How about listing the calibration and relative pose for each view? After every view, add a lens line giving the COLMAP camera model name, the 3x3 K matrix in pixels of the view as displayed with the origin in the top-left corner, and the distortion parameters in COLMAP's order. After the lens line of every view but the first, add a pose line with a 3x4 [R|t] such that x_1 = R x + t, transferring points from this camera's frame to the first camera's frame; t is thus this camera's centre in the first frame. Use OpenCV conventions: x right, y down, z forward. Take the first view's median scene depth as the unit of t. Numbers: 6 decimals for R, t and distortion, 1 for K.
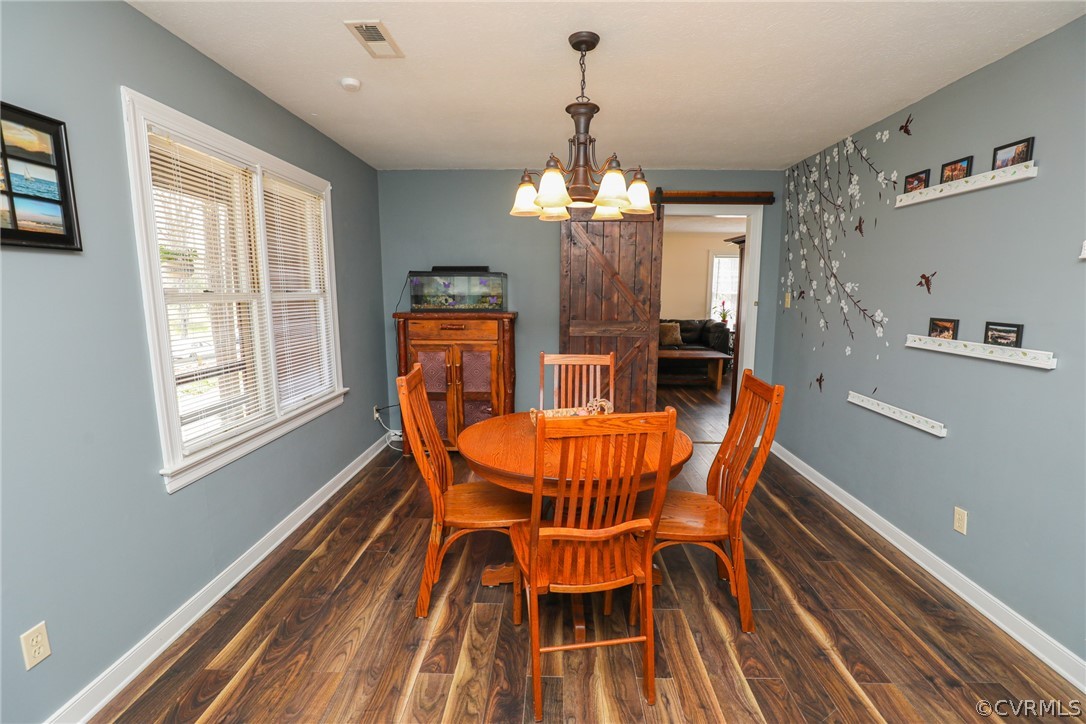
lens RADIAL K [[506.4, 0, 551.6], [0, 506.4, 359.1], [0, 0, 1]] dist [-0.028898, 0.004835]
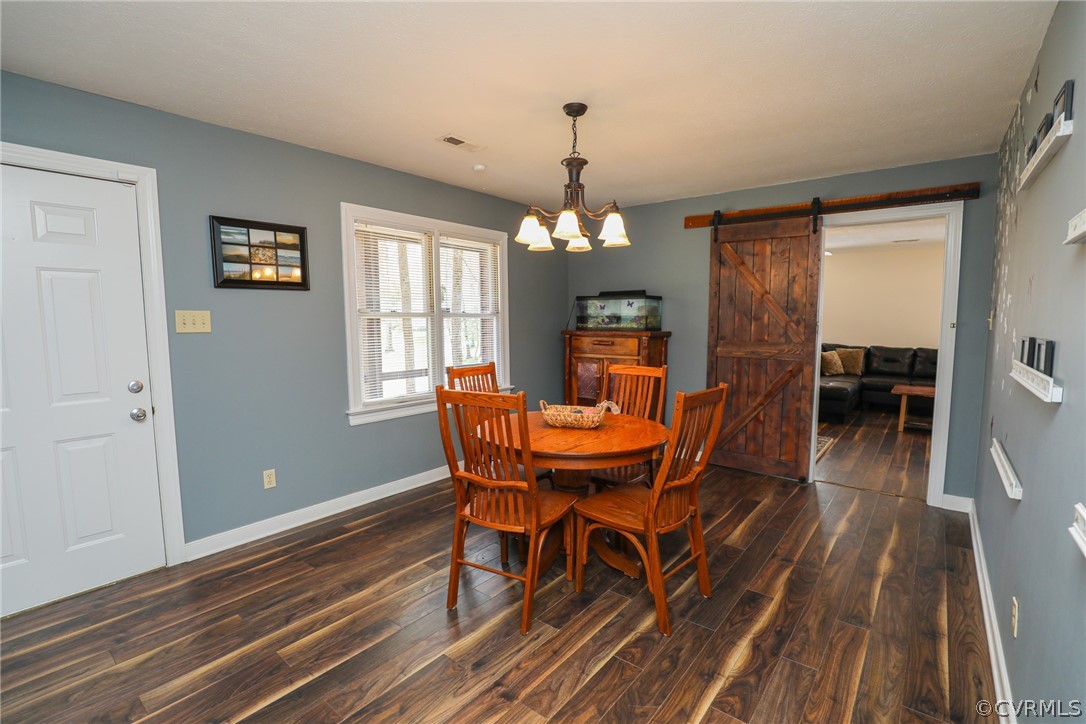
lens RADIAL K [[506.4, 0, 550.2], [0, 506.4, 363.8], [0, 0, 1]] dist [-0.028898, 0.004835]
pose [[0.793144, 0.053018, -0.606722, 0.627850], [-0.077972, 0.996845, -0.014821, 0.017877], [0.604022, 0.059063, 0.794776, -0.000375]]
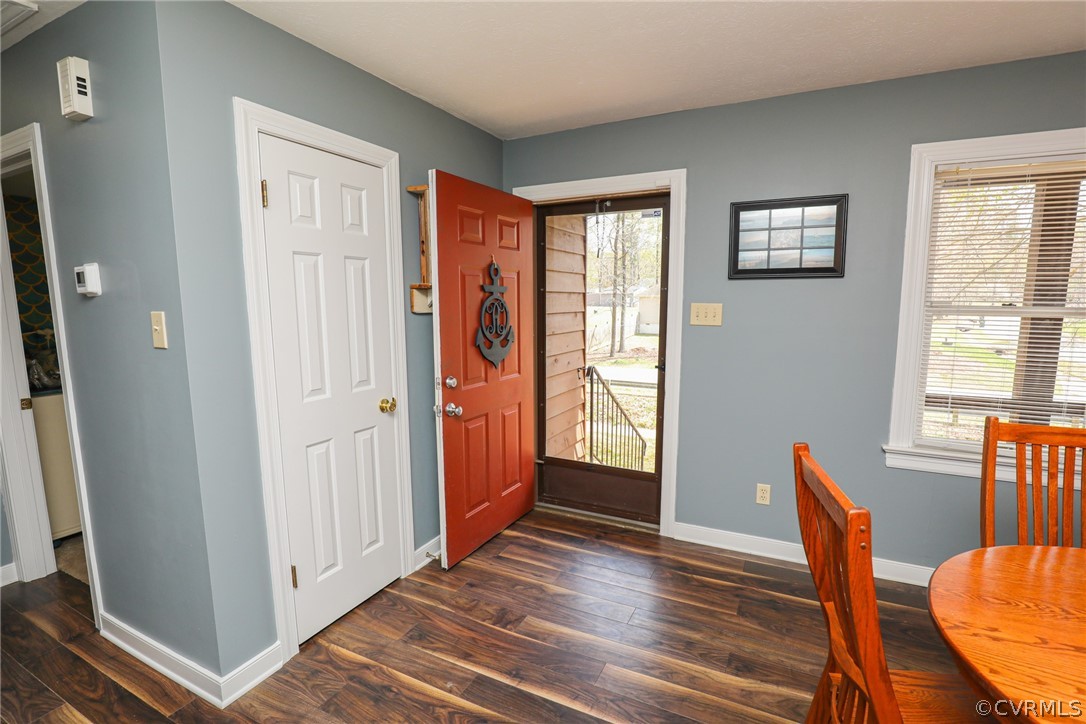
lens RADIAL K [[506.4, 0, 539.9], [0, 506.4, 365.3], [0, 0, 1]] dist [-0.028898, 0.004835]
pose [[-0.435440, 0.114093, -0.892958, 0.511509], [-0.119264, 0.975881, 0.182845, -0.073606], [0.892282, 0.186116, -0.411330, 0.509923]]
